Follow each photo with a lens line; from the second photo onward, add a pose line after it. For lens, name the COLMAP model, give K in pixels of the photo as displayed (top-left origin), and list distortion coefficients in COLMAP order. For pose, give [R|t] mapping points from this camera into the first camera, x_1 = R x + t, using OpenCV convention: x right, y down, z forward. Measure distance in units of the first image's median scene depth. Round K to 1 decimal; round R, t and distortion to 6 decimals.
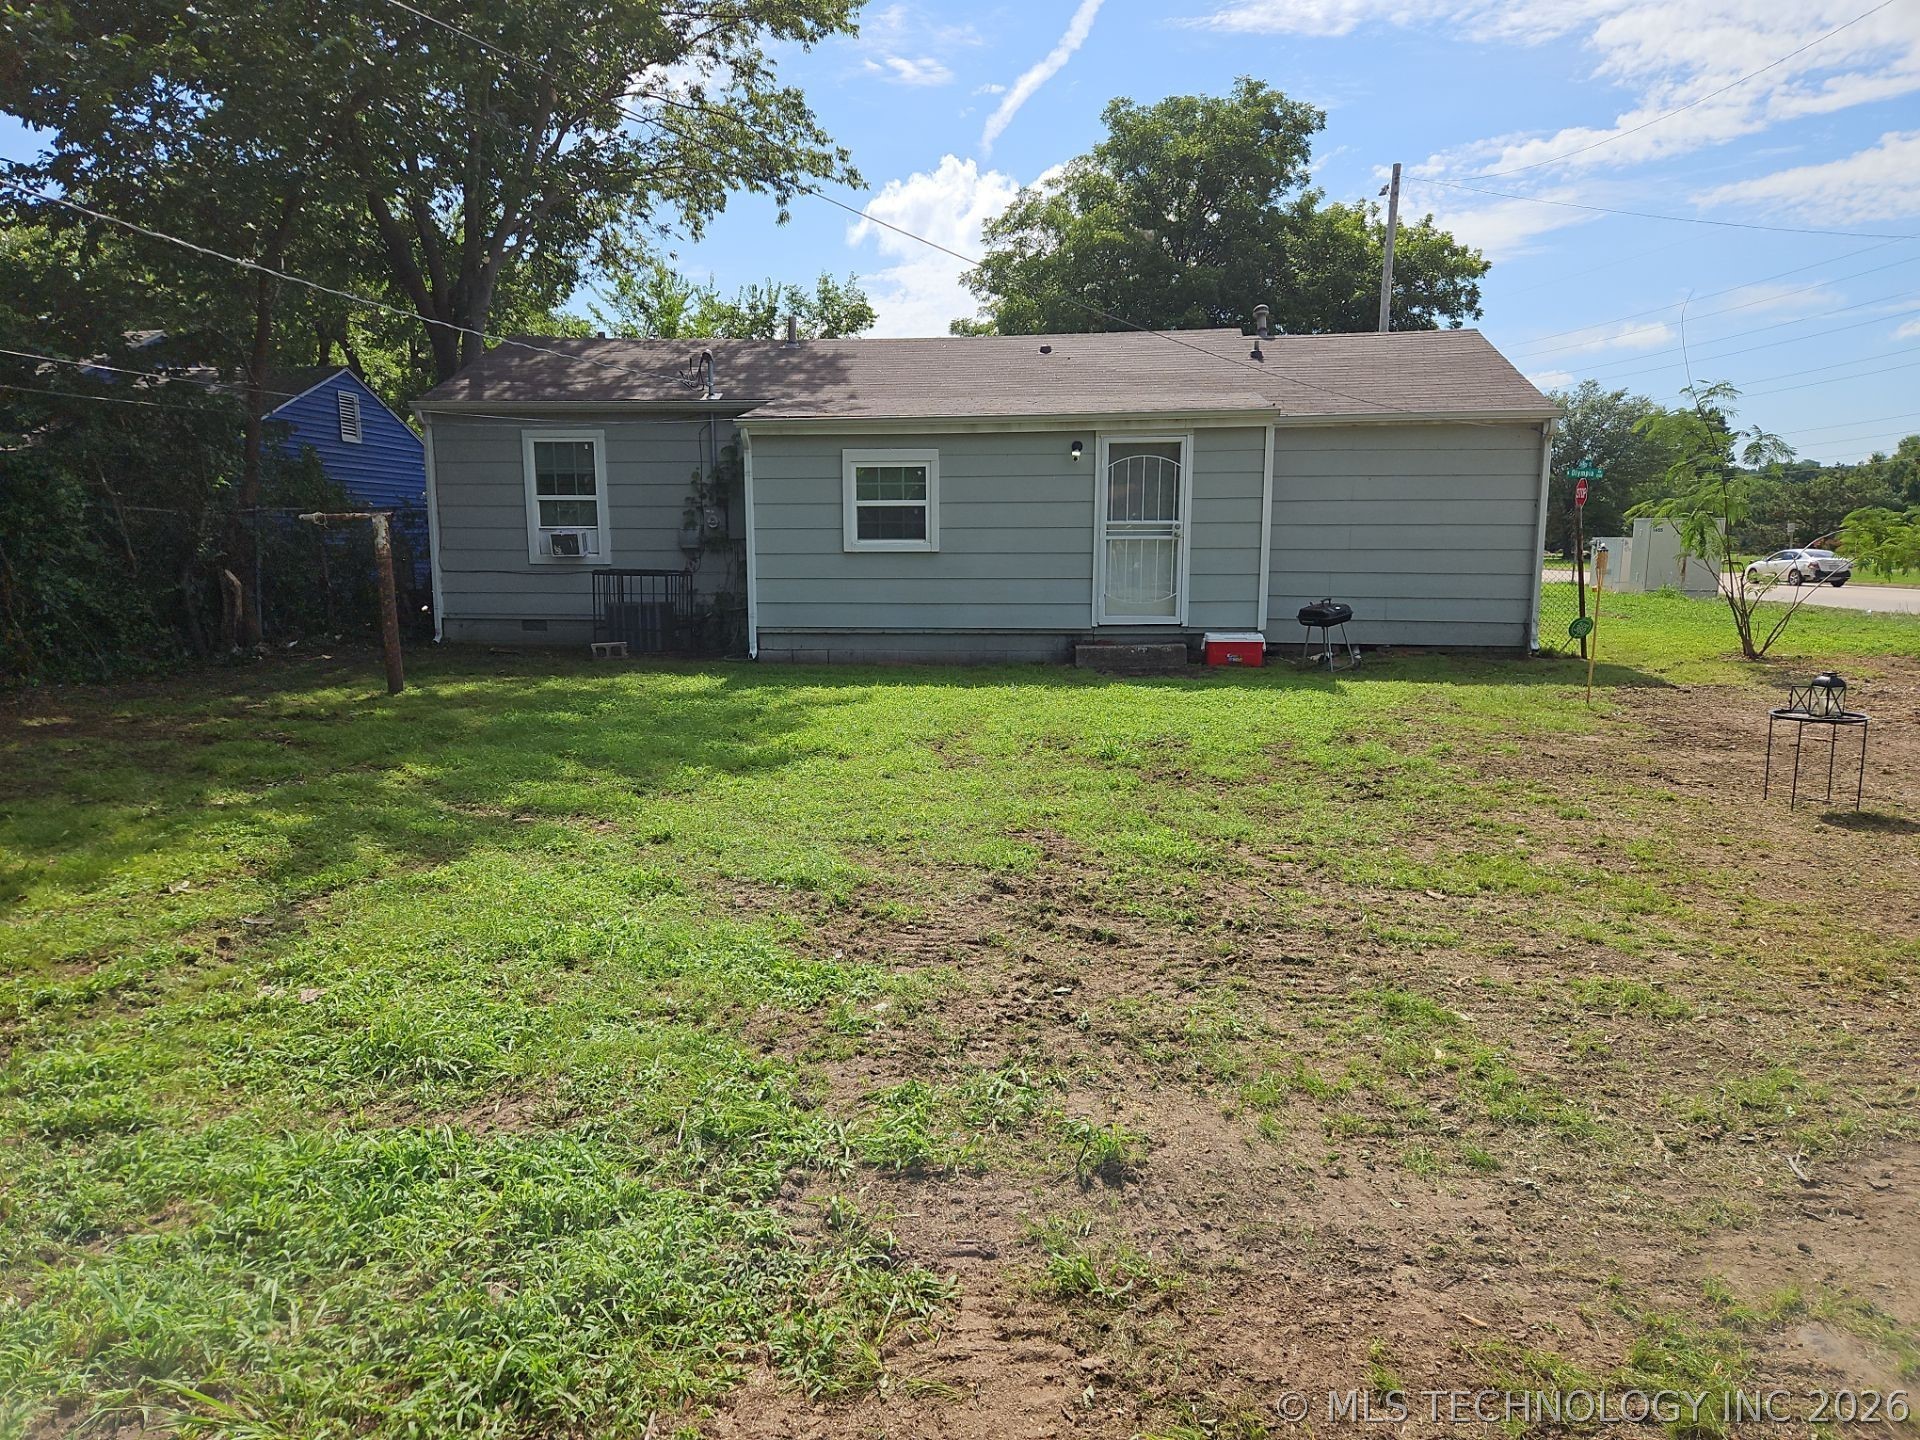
lens RADIAL K [[1349.1, 0, 960.0], [0, 1349.1, 720.0], [0, 0, 1]] dist [0.053756, -0.001959]
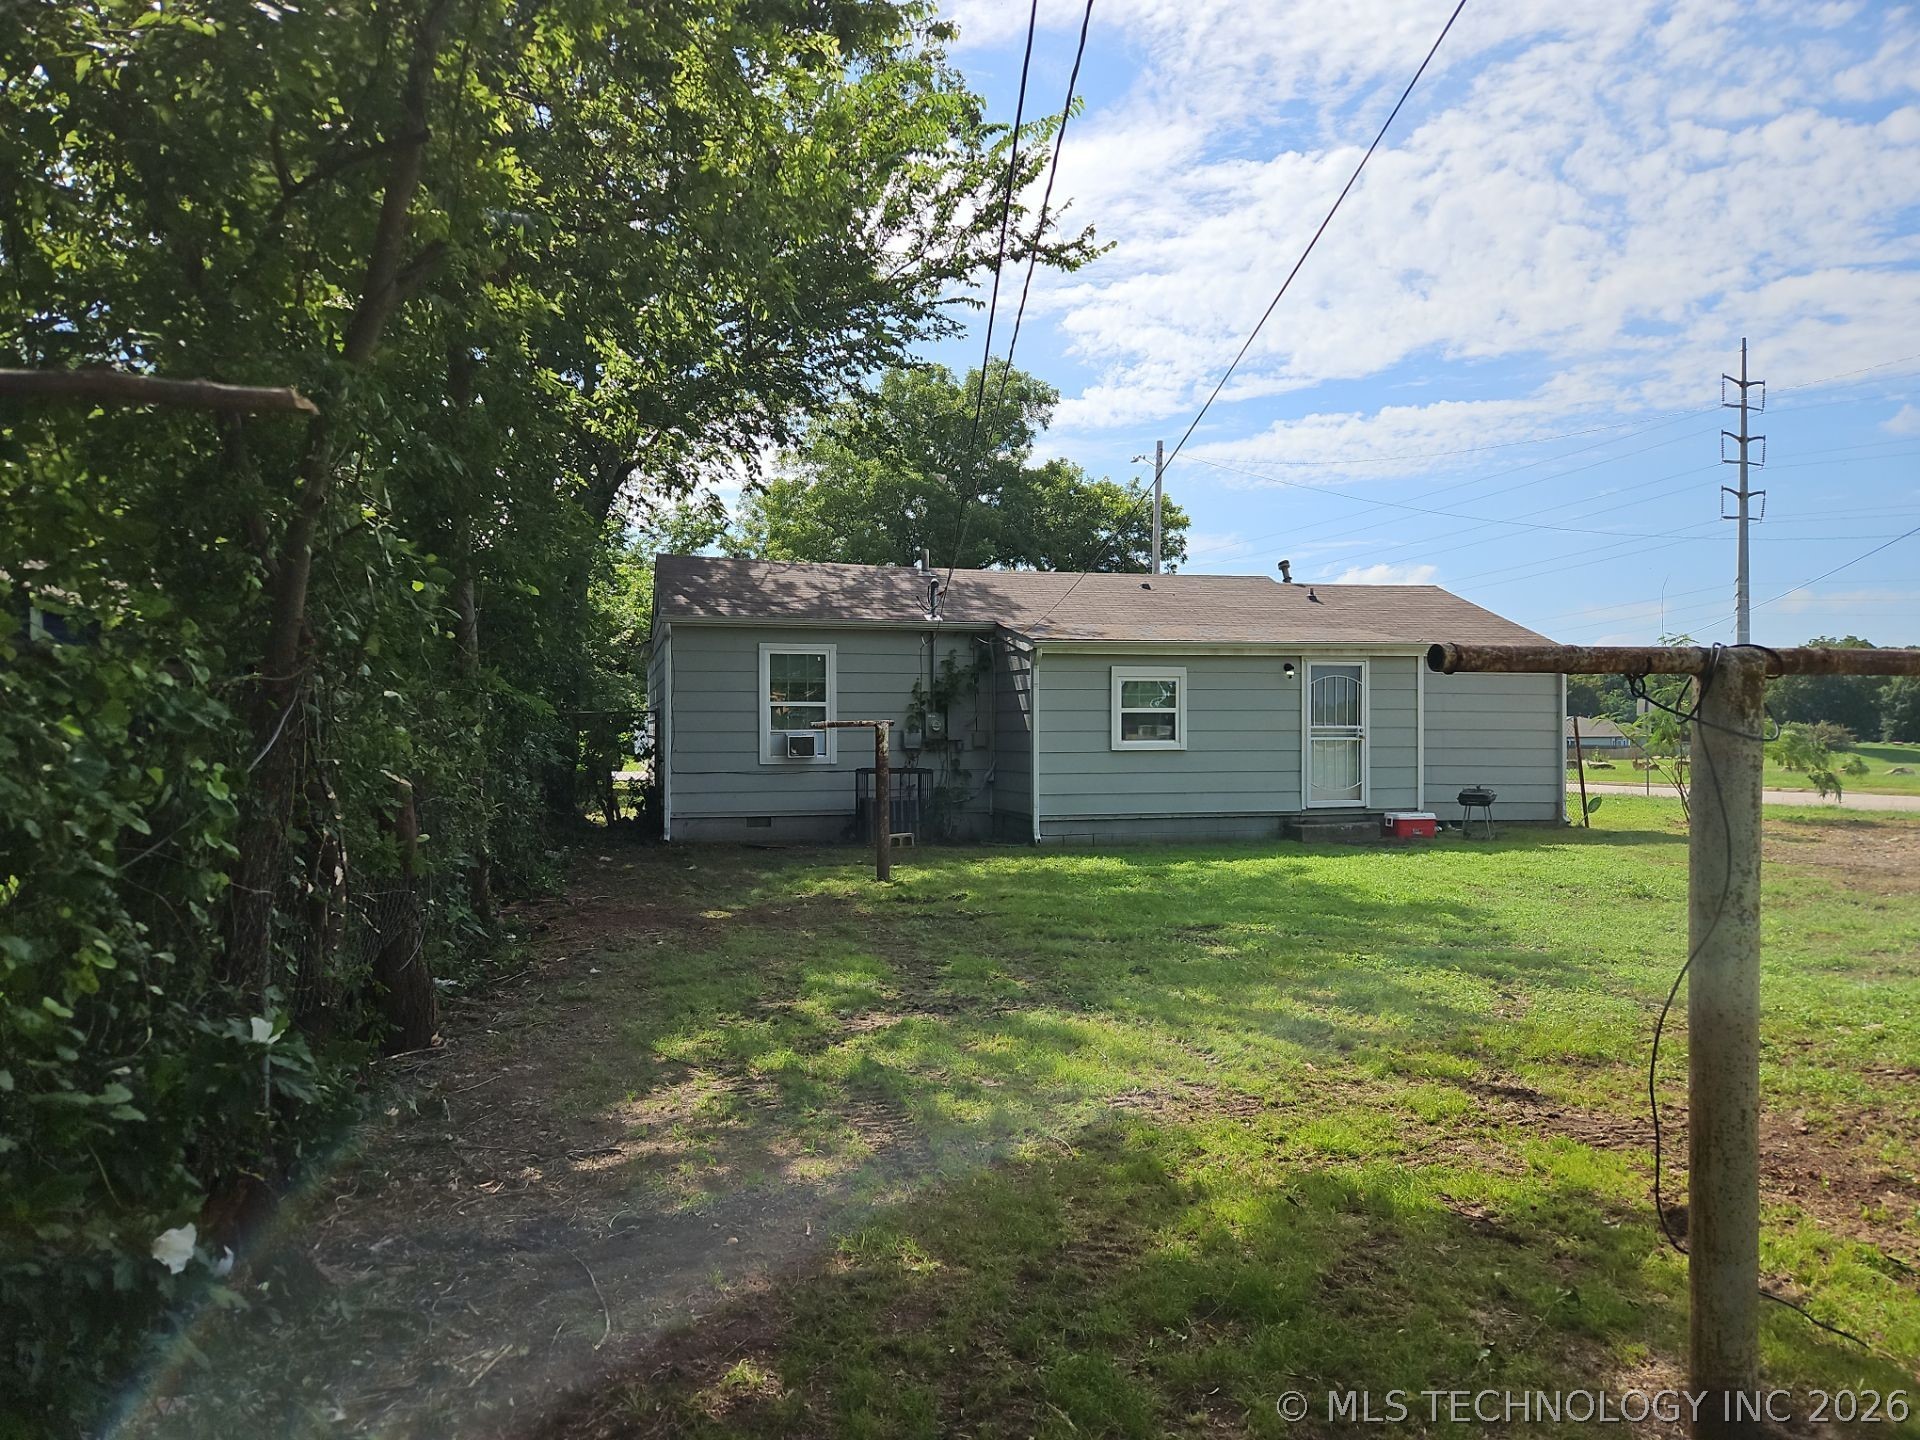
lens RADIAL K [[1349.1, 0, 960.0], [0, 1349.1, 720.0], [0, 0, 1]] dist [0.053756, -0.001959]
pose [[0.934985, 0.004376, 0.354661, -0.631255], [0.048911, 0.988780, -0.141142, 0.009588], [-0.351300, 0.149313, 0.924280, -0.052355]]
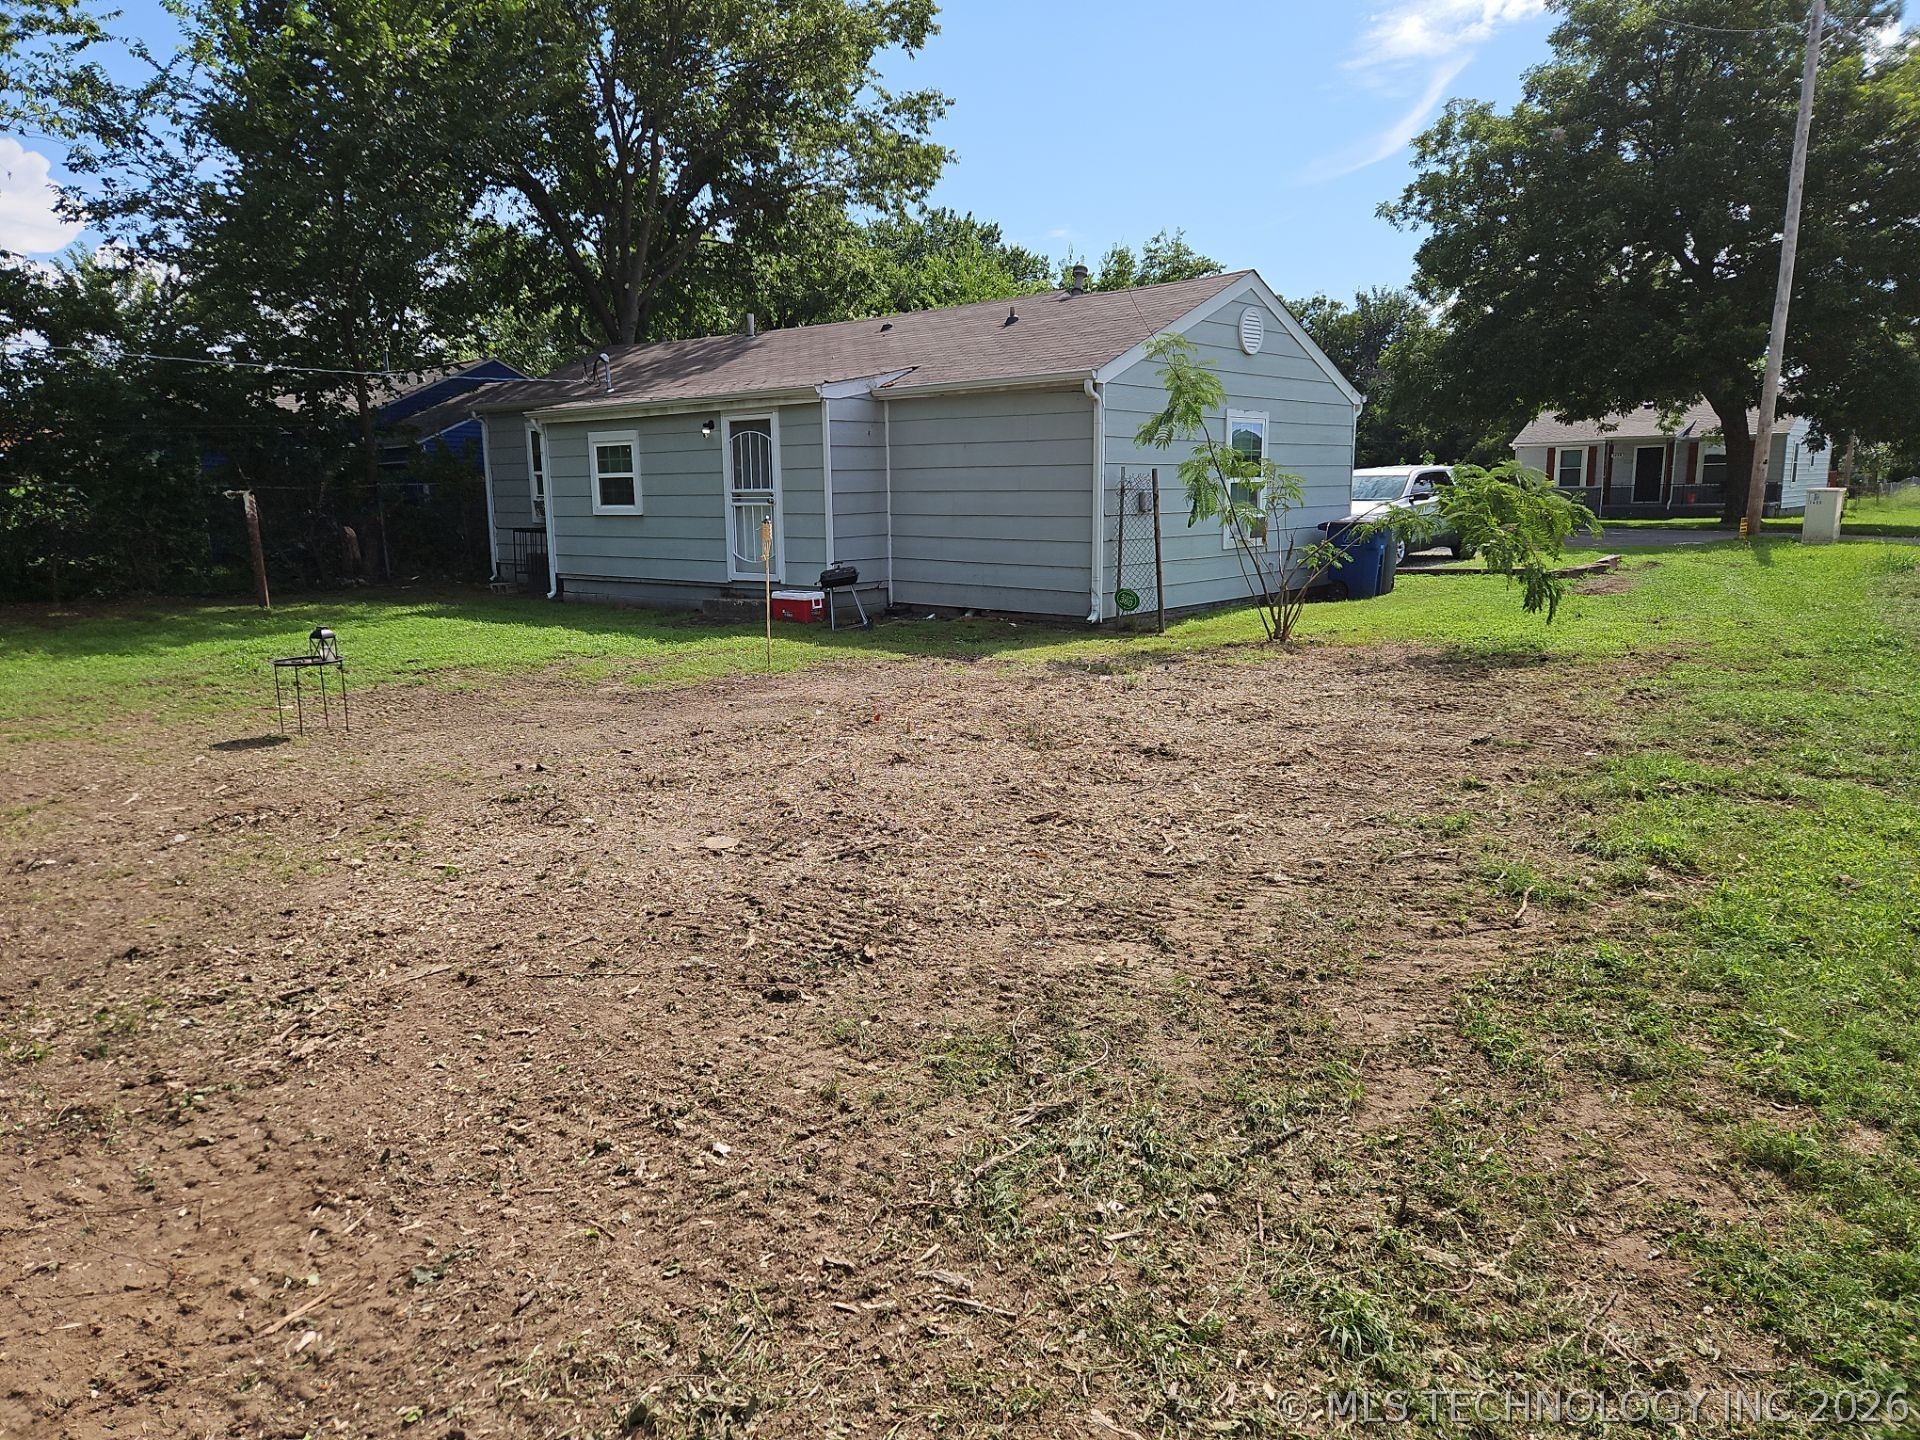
lens RADIAL K [[1382.5, 0, 951.2], [0, 1382.5, 768.9], [0, 0, 1]] dist [0.055900, 0.000102]
pose [[0.825476, 0.102952, -0.554969, 0.924158], [-0.068894, 0.994251, 0.081969, -0.019485], [0.560217, -0.029429, 0.827823, 0.115384]]
